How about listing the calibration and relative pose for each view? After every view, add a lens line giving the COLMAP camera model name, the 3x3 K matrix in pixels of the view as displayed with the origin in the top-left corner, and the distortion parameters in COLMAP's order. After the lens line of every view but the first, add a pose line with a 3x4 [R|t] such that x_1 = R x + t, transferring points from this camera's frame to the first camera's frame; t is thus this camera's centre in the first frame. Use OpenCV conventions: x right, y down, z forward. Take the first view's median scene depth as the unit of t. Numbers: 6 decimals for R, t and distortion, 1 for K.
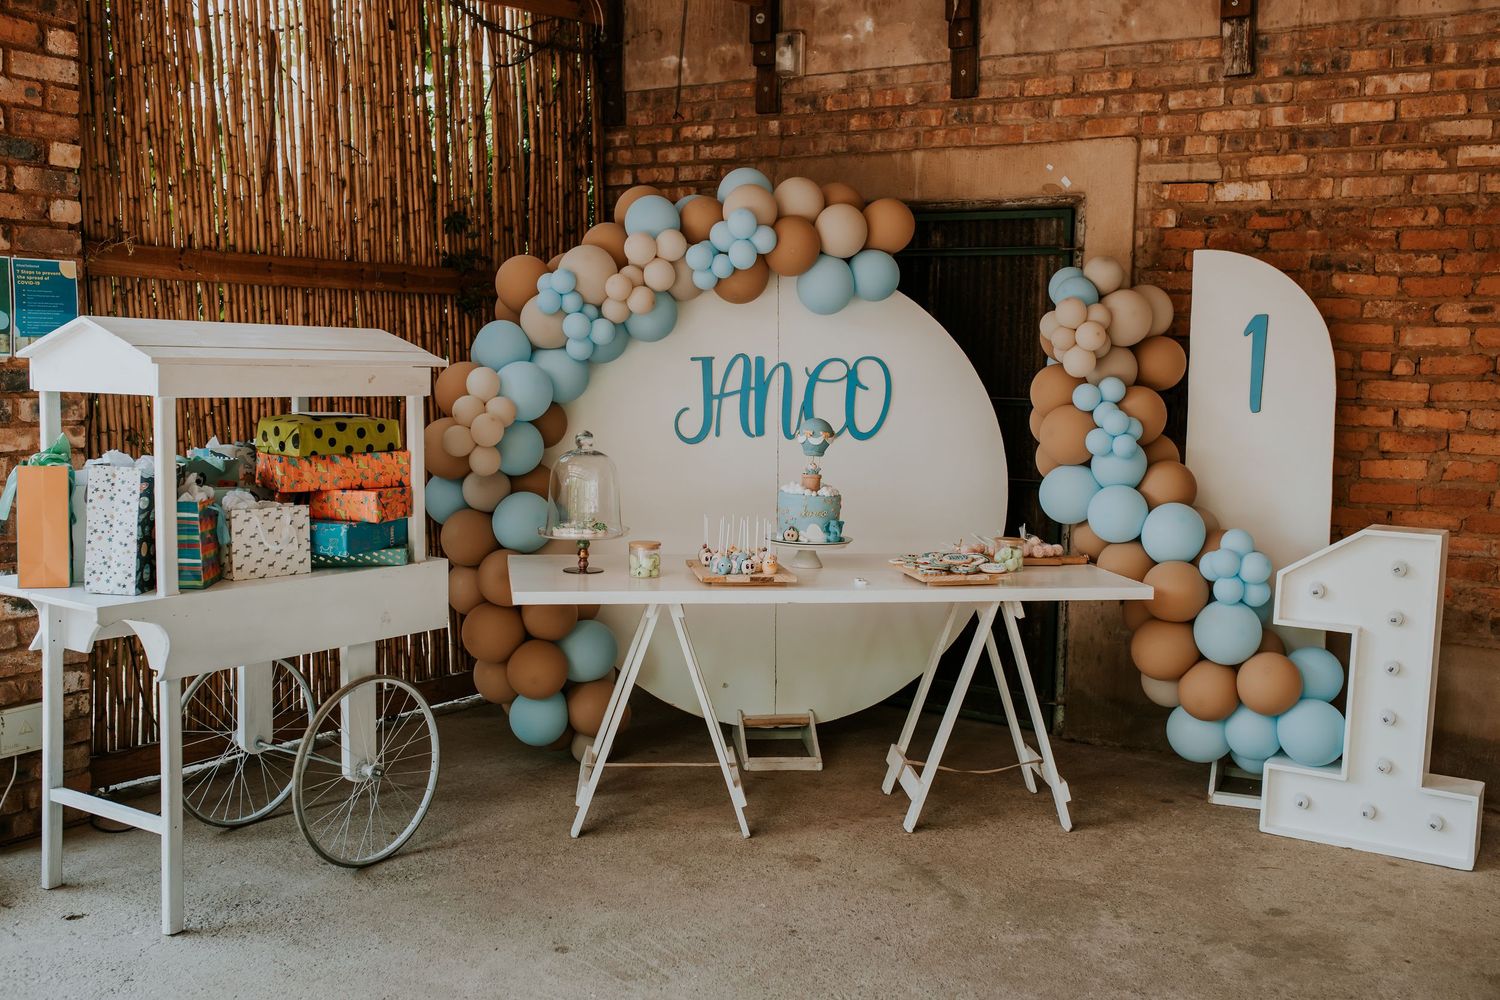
lens RADIAL K [[1574.0, 0, 764.1], [0, 1574.0, 503.6], [0, 0, 1]] dist [-0.039402, 0.000000]
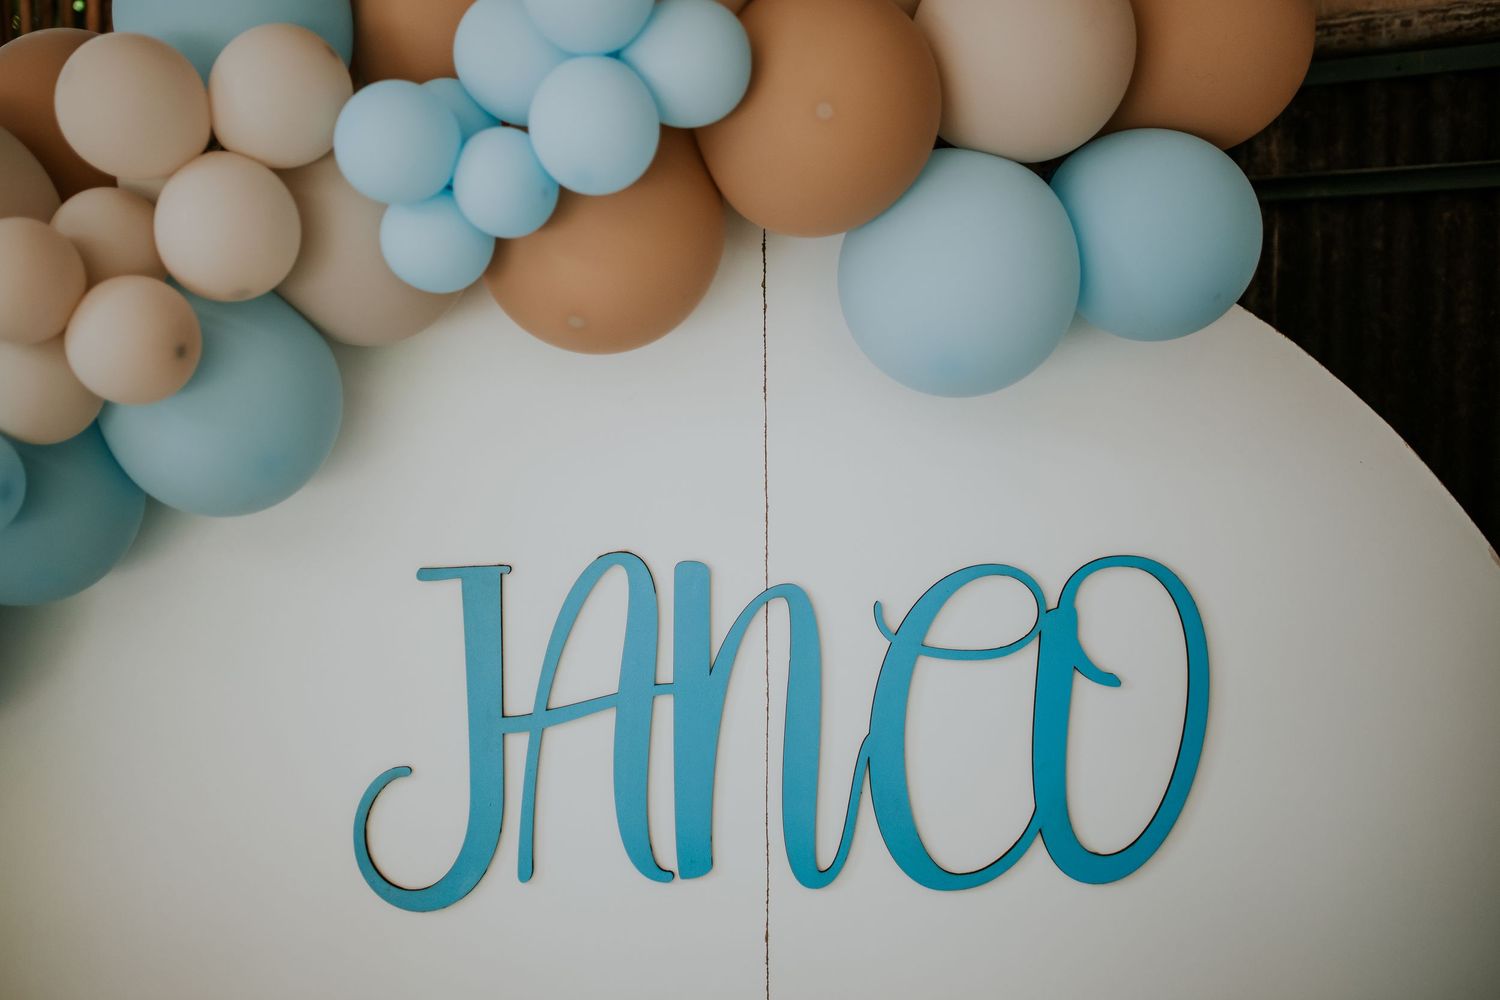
lens RADIAL K [[1574.0, 0, 738.9], [0, 1574.0, 494.0], [0, 0, 1]] dist [-0.039402, 0.000000]
pose [[0.999719, -0.004419, -0.023285, 0.011137], [0.003490, 0.999202, -0.039781, -0.099996], [0.023443, 0.039688, 0.998937, 0.793575]]
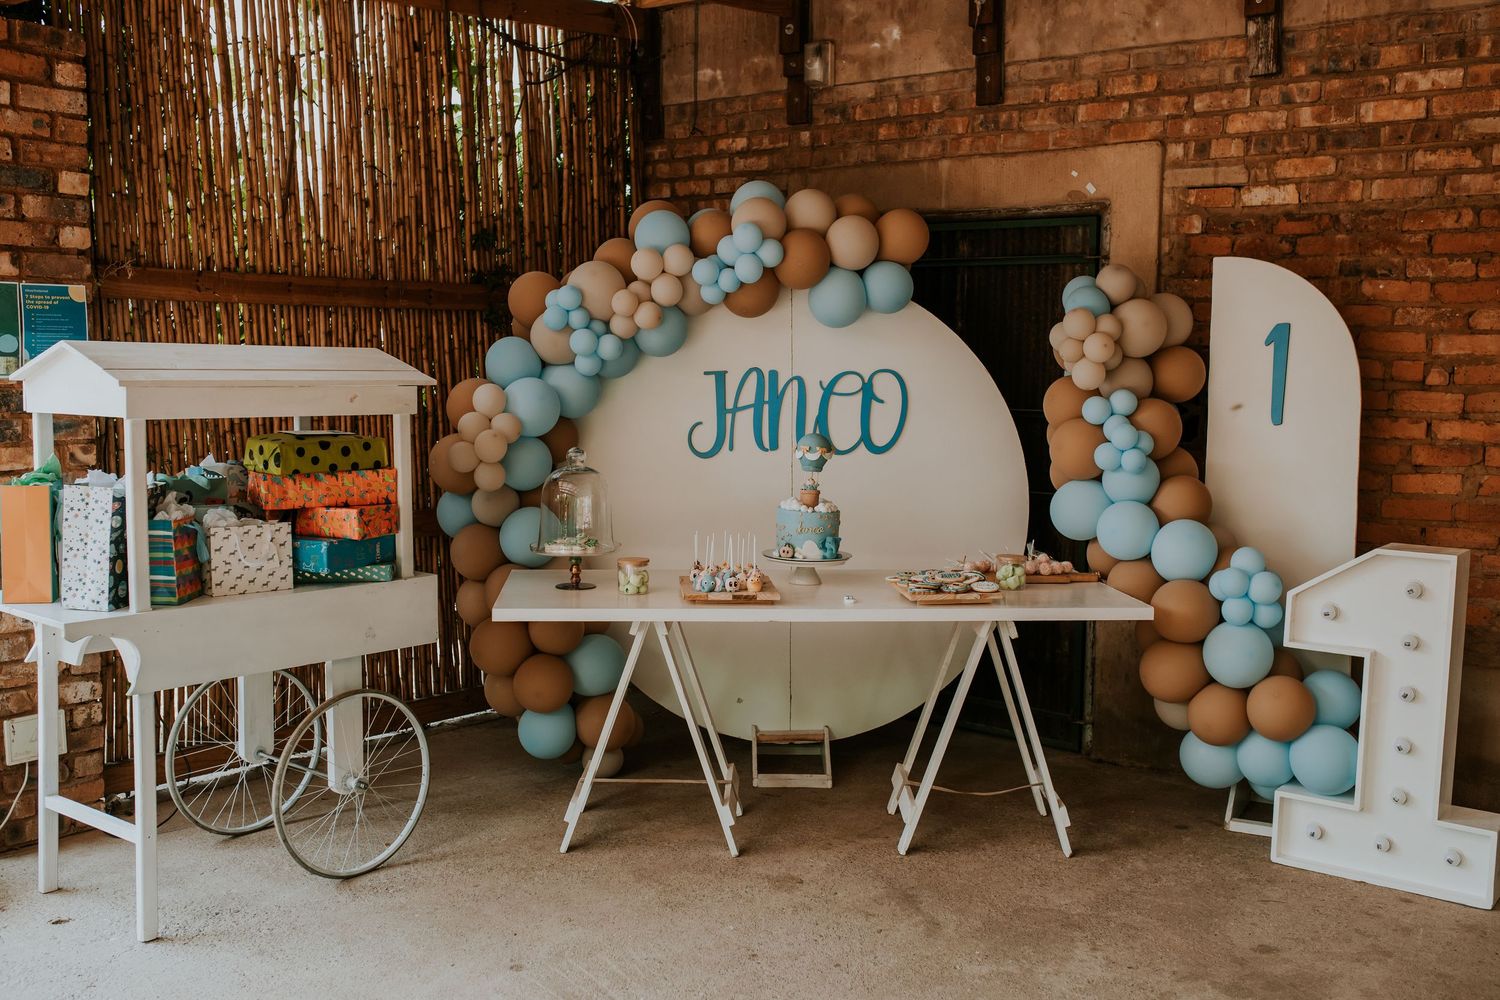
lens RADIAL K [[1574.0, 0, 762.3], [0, 1574.0, 495.5], [0, 0, 1]] dist [-0.039402, 0.000000]
pose [[0.995178, 0.000200, -0.098085, 0.093150], [-0.000889, 0.999975, -0.006979, -0.007881], [0.098081, 0.007033, 0.995154, 0.011833]]
